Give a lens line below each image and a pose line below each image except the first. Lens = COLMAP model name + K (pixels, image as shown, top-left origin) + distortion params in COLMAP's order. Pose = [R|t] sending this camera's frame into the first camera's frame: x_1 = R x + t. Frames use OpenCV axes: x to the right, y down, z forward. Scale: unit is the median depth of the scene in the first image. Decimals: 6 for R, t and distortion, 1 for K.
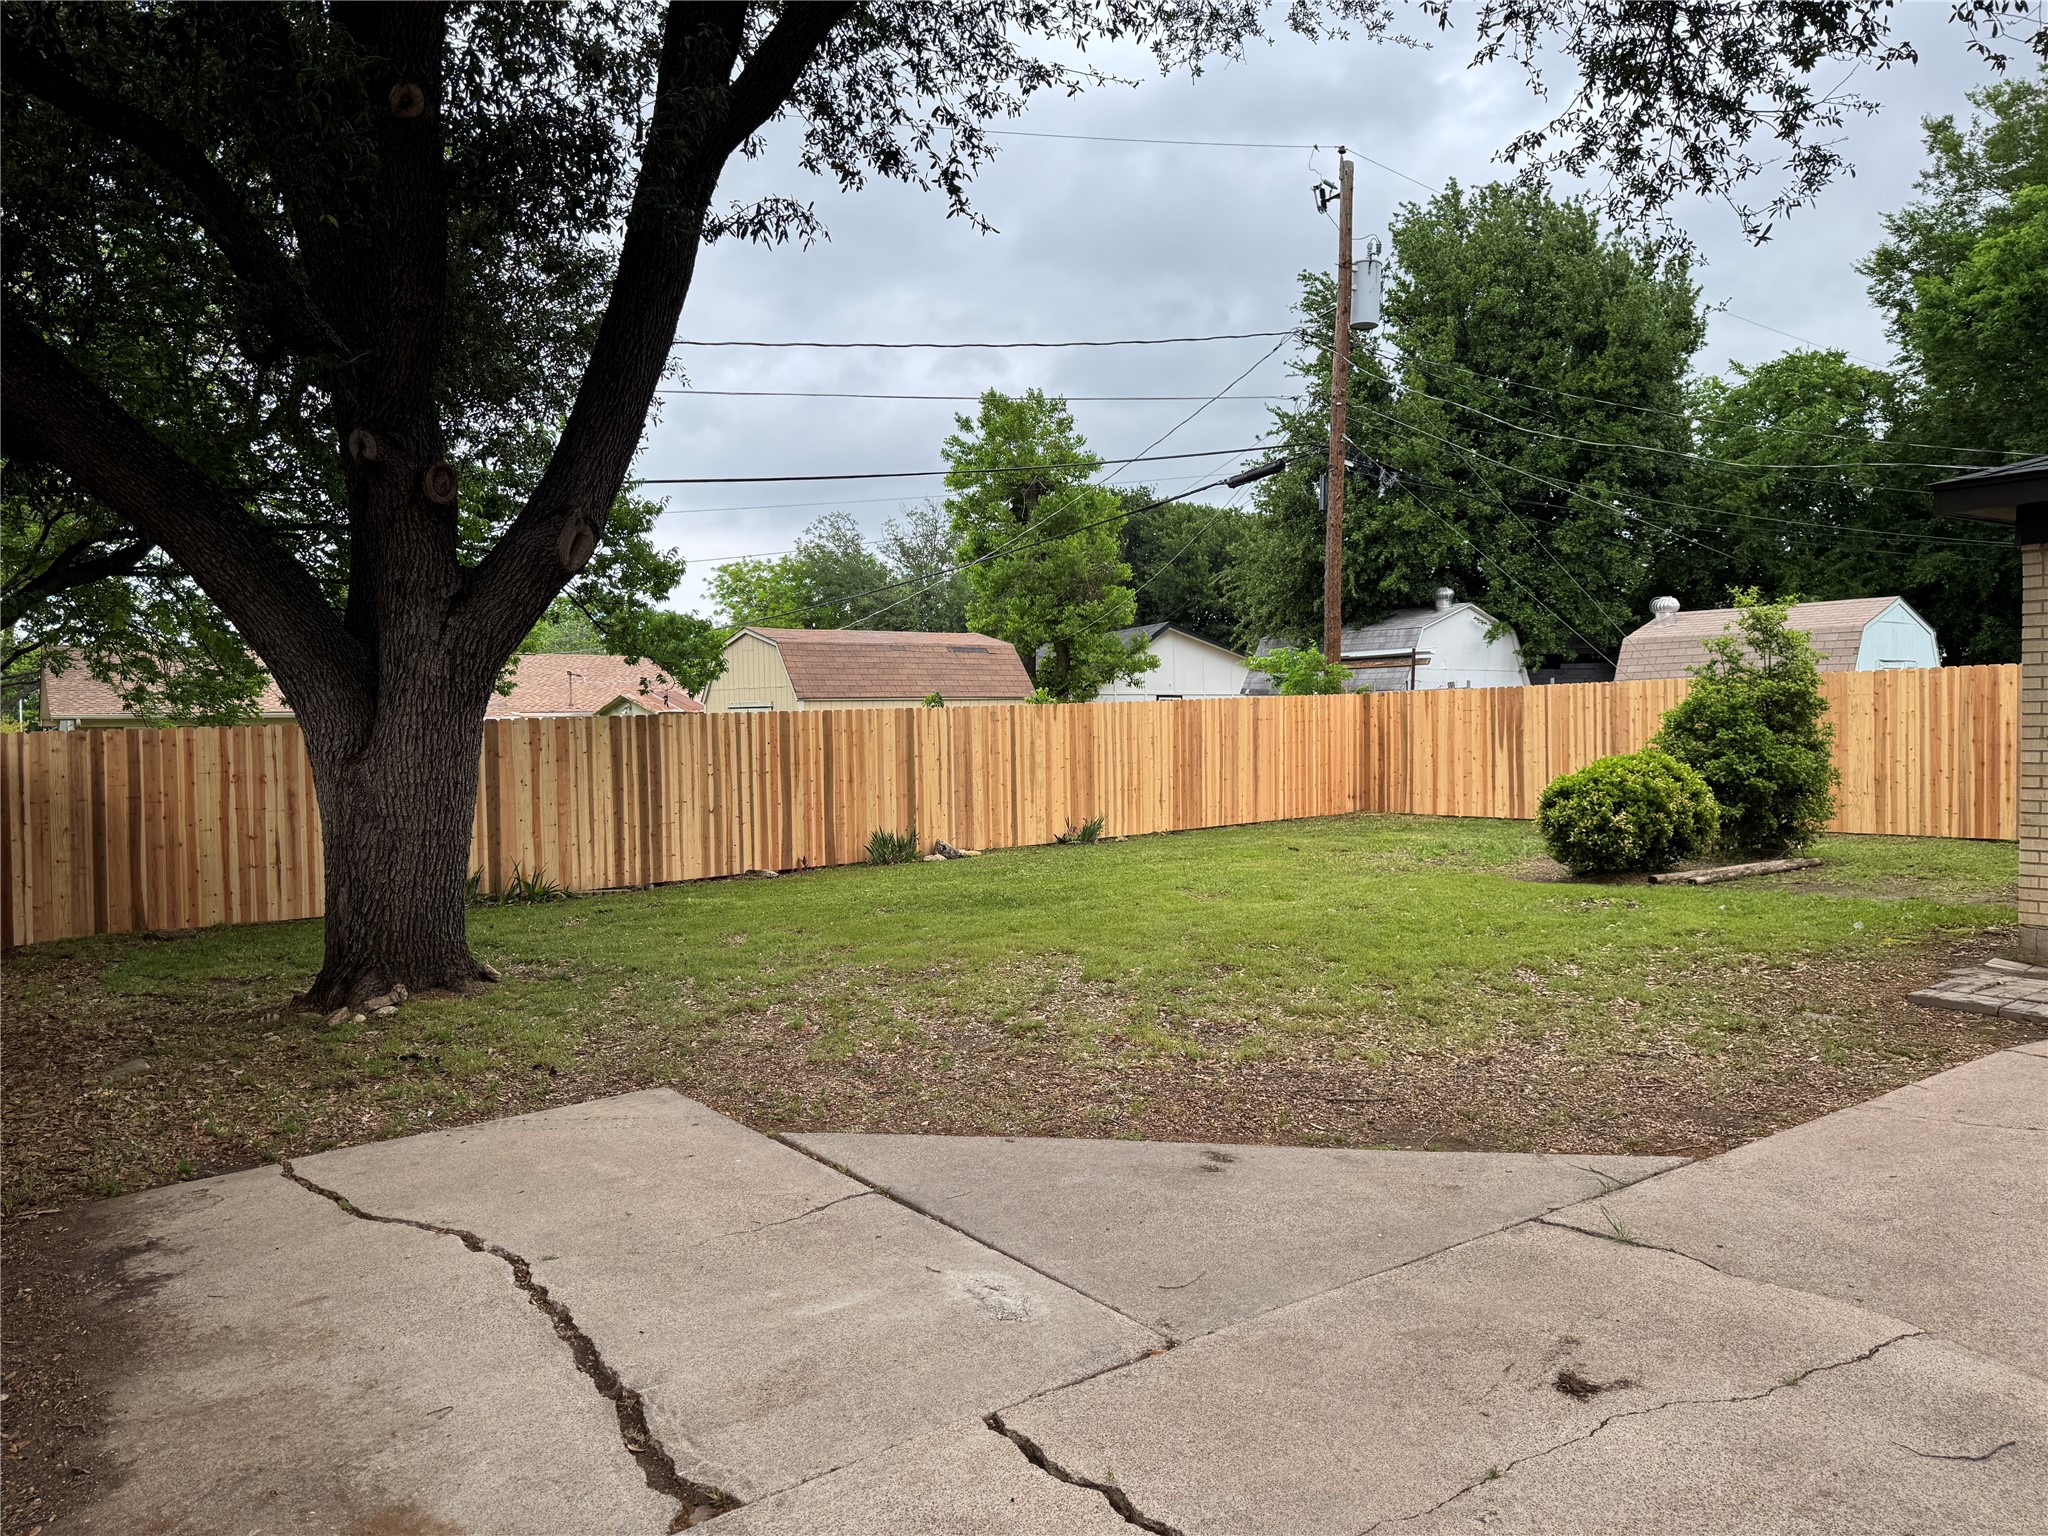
lens RADIAL K [[1416.6, 0, 1025.2], [0, 1416.6, 772.8], [0, 0, 1]] dist [0.063306, -0.076480]
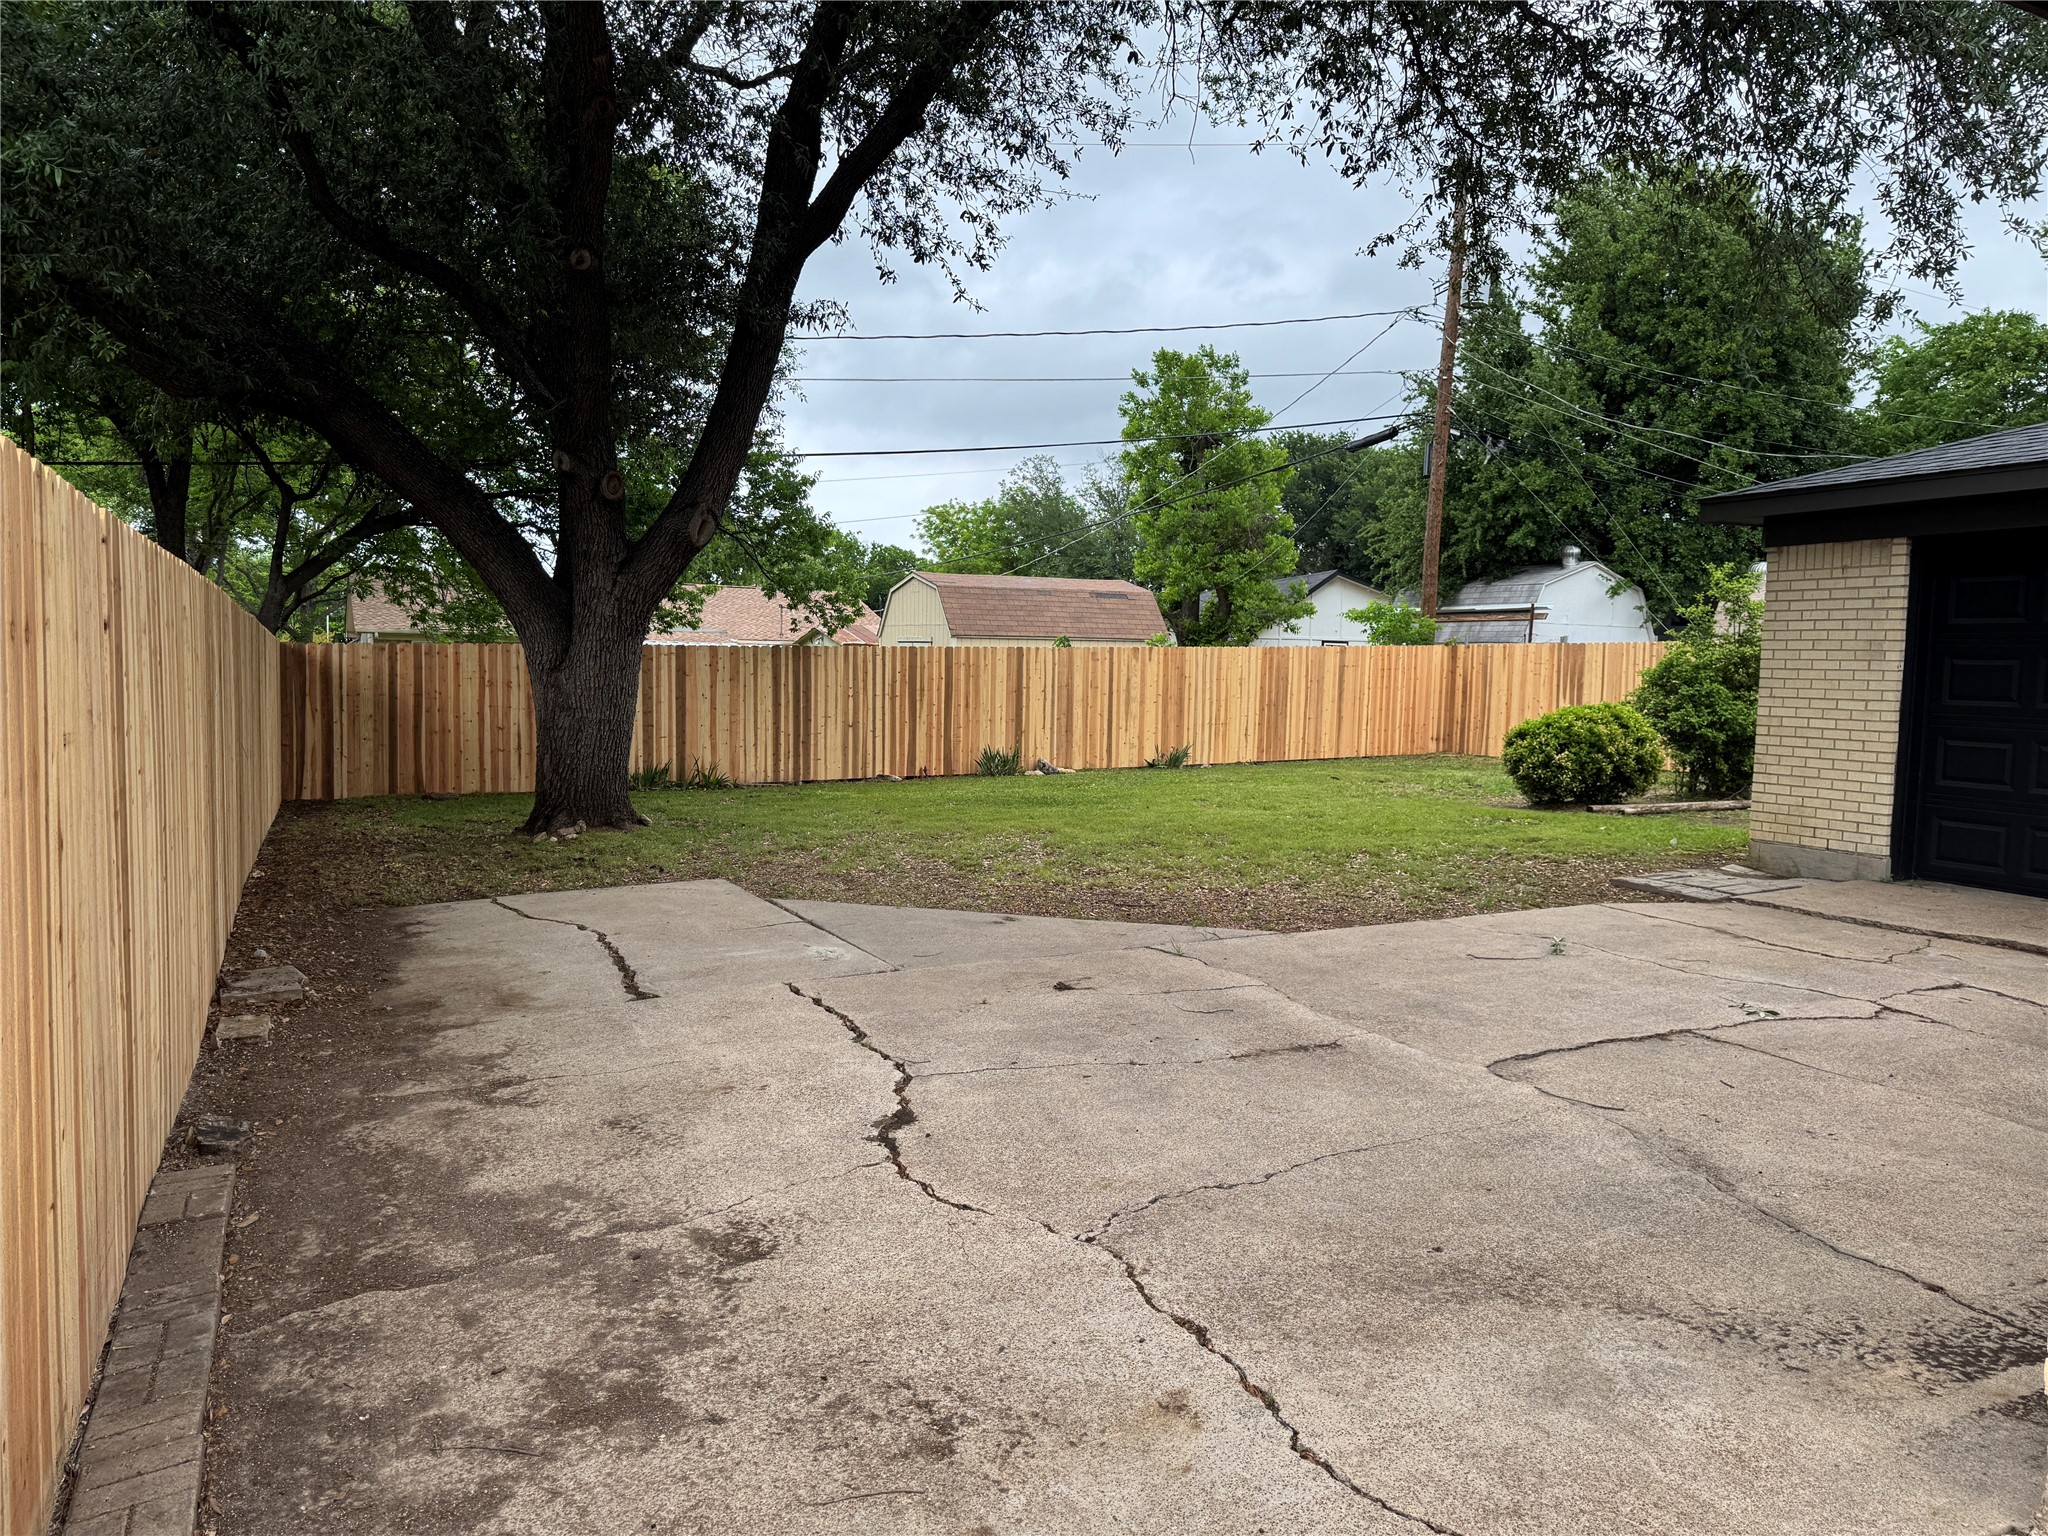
lens RADIAL K [[1422.8, 0, 1029.9], [0, 1422.8, 769.4], [0, 0, 1]] dist [0.137150, -0.211596]
pose [[0.987064, 0.044334, -0.154074, 0.110959], [-0.038026, 0.998323, 0.043651, 0.004463], [0.155751, -0.037227, 0.987095, -0.178386]]
